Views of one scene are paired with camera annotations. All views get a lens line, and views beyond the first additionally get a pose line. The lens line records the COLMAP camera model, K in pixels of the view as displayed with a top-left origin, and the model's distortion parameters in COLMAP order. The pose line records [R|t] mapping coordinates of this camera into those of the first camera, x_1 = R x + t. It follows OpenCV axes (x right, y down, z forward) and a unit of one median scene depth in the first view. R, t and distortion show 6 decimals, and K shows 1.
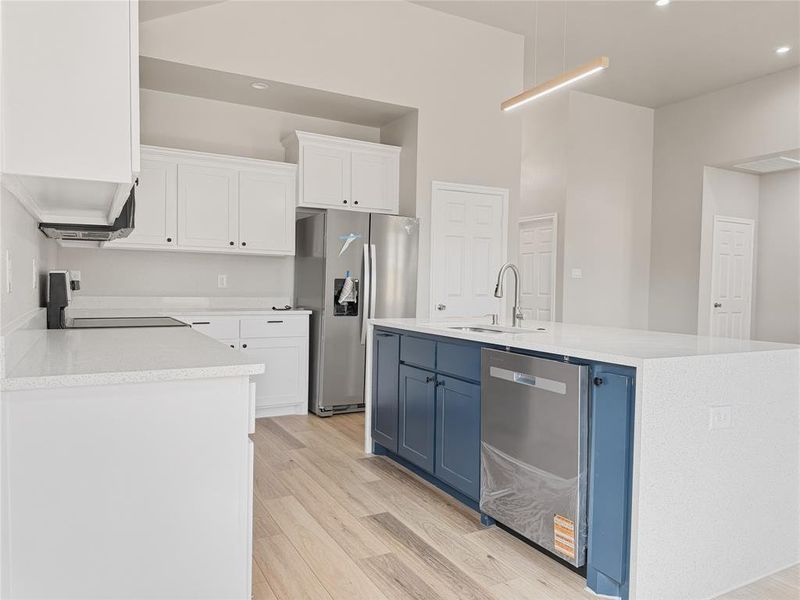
lens RADIAL K [[556.5, 0, 403.8], [0, 556.5, 303.5], [0, 0, 1]] dist [0.048070, -0.035229]
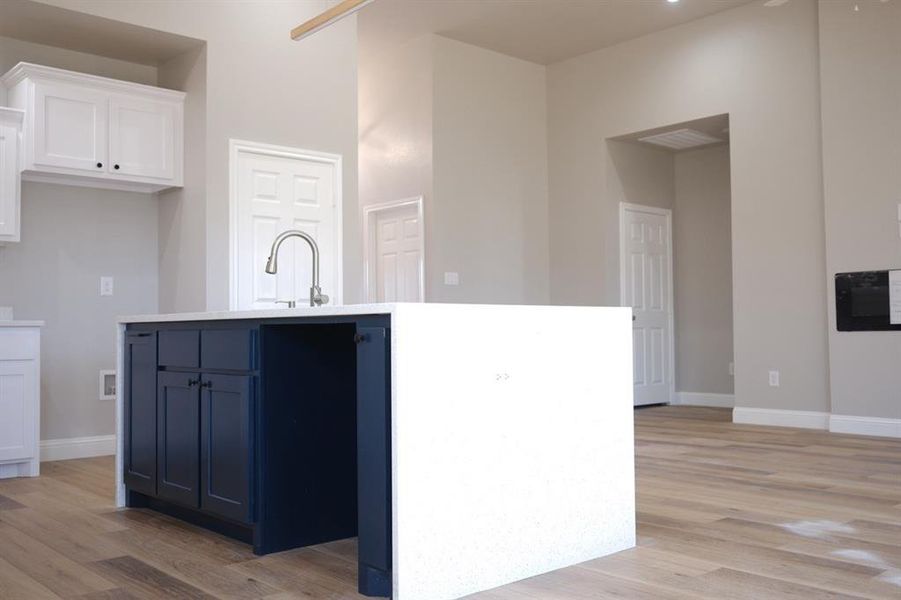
lens RADIAL K [[855.2, 0, 457.5], [0, 855.2, 298.1], [0, 0, 1]] dist [-0.021217, 0.000000]
pose [[0.970950, -0.016728, 0.238697, 0.080630], [0.033469, 0.997241, -0.066251, 0.074916], [-0.236930, 0.072316, 0.968831, -0.132618]]
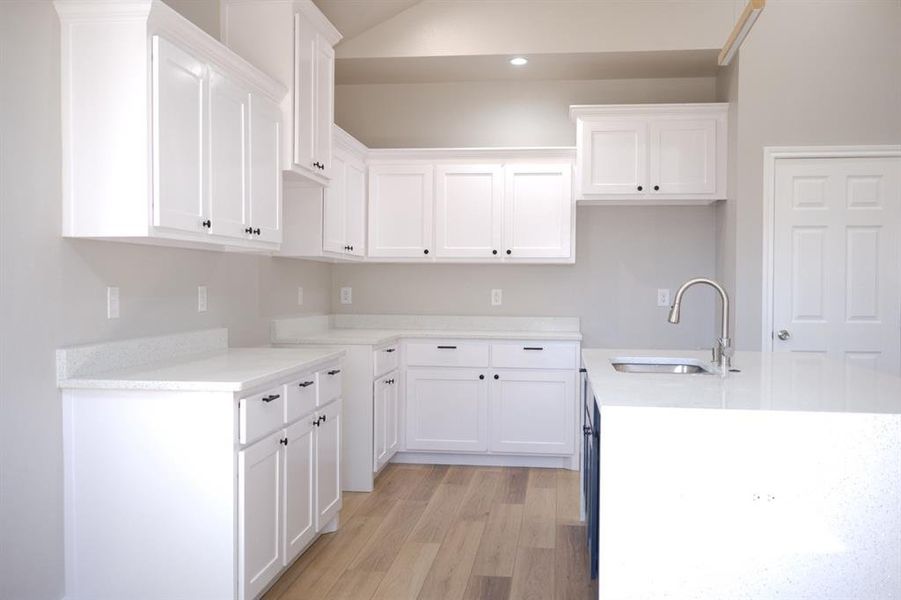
lens RADIAL K [[855.2, 0, 448.2], [0, 855.2, 300.8], [0, 0, 1]] dist [-0.021217, 0.000000]
pose [[0.807170, 0.000580, -0.590318, 0.402387], [-0.013334, 0.999762, -0.017250, -0.013242], [0.590168, 0.021795, 0.806986, -0.063142]]
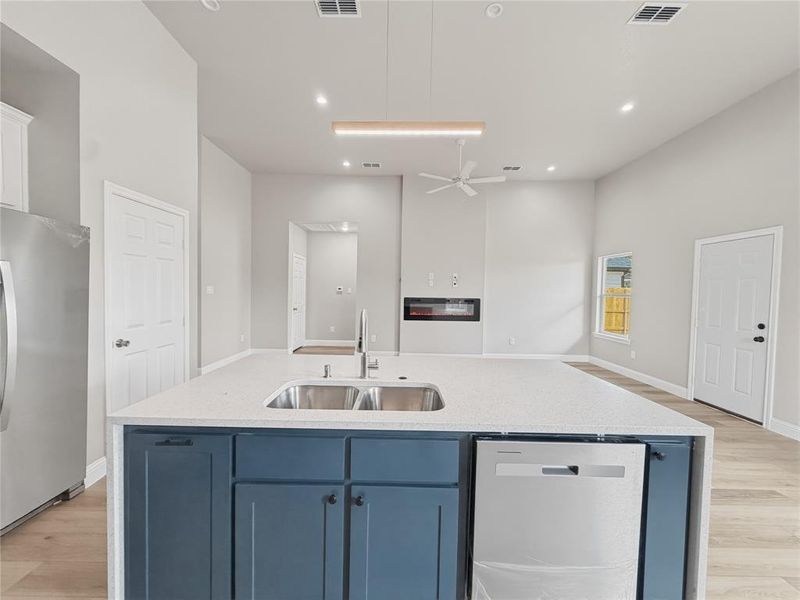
lens RADIAL K [[319.4, 0, 399.7], [0, 319.4, 299.5], [0, 0, 1]] dist [-0.001663, -0.000253]
pose [[0.483035, -0.029604, 0.875100, -0.159197], [0.017428, 0.999555, 0.024194, -0.069948], [-0.875427, 0.003565, 0.483337, 0.500661]]
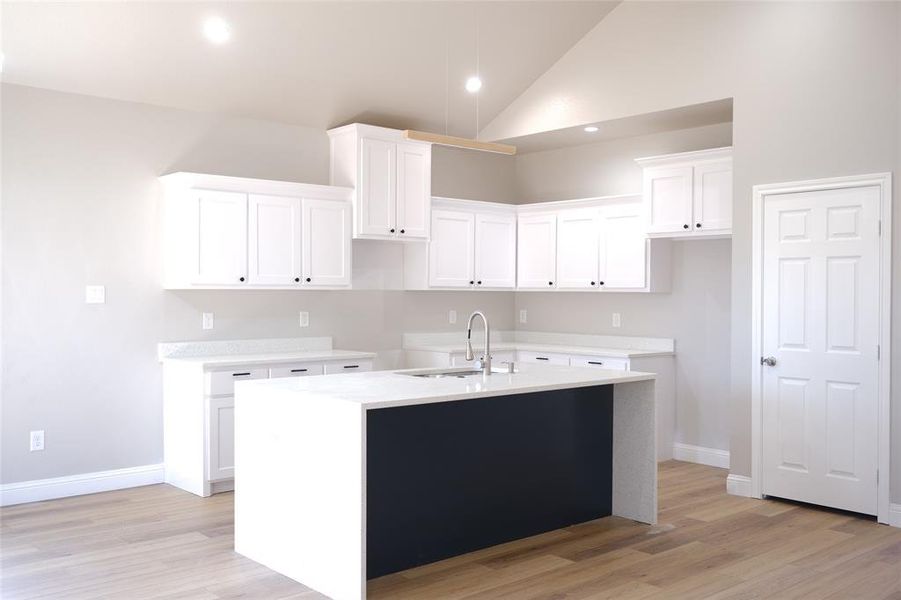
lens RADIAL K [[855.2, 0, 453.8], [0, 855.2, 301.6], [0, 0, 1]] dist [-0.021217, 0.000000]
pose [[0.221203, -0.003794, -0.975220, 1.198303], [-0.034315, 0.999343, -0.011671, -0.049758], [0.974624, 0.036046, 0.220928, 0.434163]]
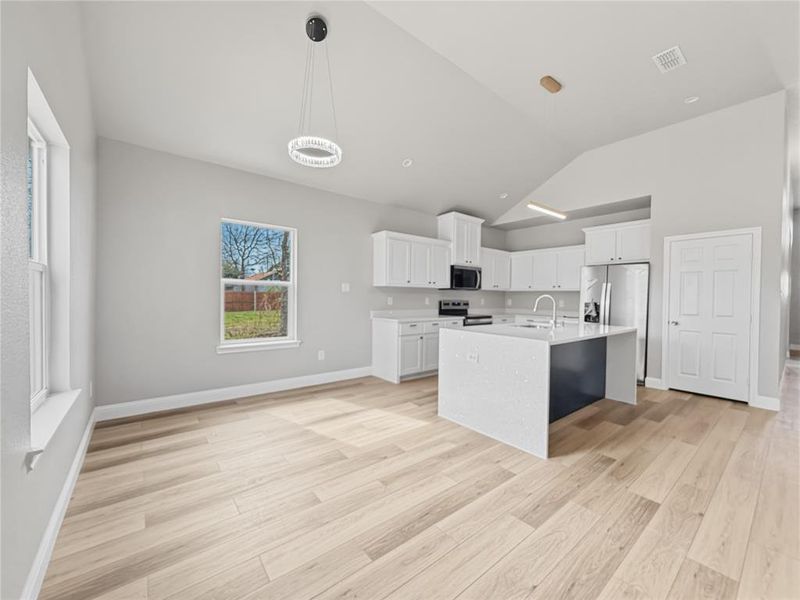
lens RADIAL K [[319.4, 0, 401.3], [0, 319.4, 300.8], [0, 0, 1]] dist [-0.001663, -0.000253]
pose [[0.179964, 0.000096, -0.983673, 0.873306], [-0.045344, 0.998938, -0.008198, -0.013826], [0.982628, 0.046079, 0.179777, 0.185514]]
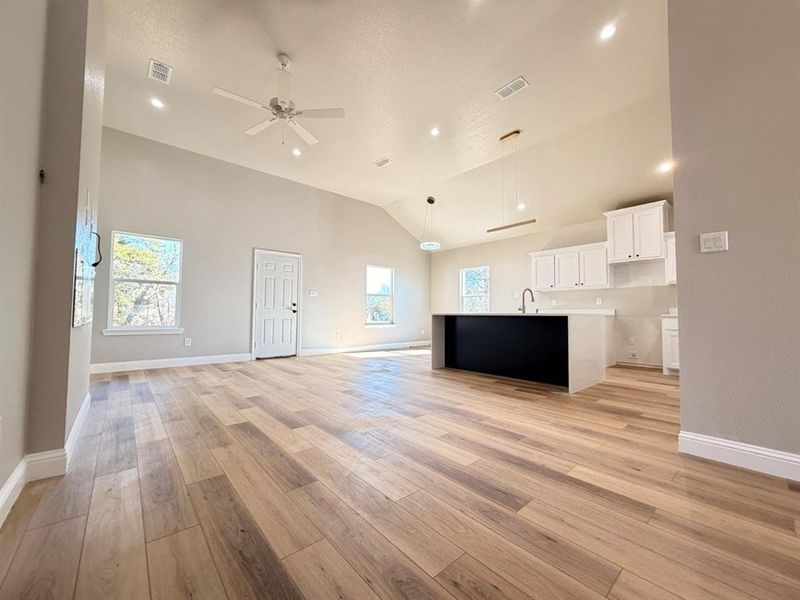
lens RADIAL K [[319.4, 0, 396.7], [0, 319.4, 298.9], [0, 0, 1]] dist [-0.001663, -0.000253]
pose [[-0.976262, -0.033977, -0.213911, 0.762780], [-0.030235, 0.999328, -0.020743, 0.016282], [0.214472, -0.013783, -0.976633, 1.625001]]
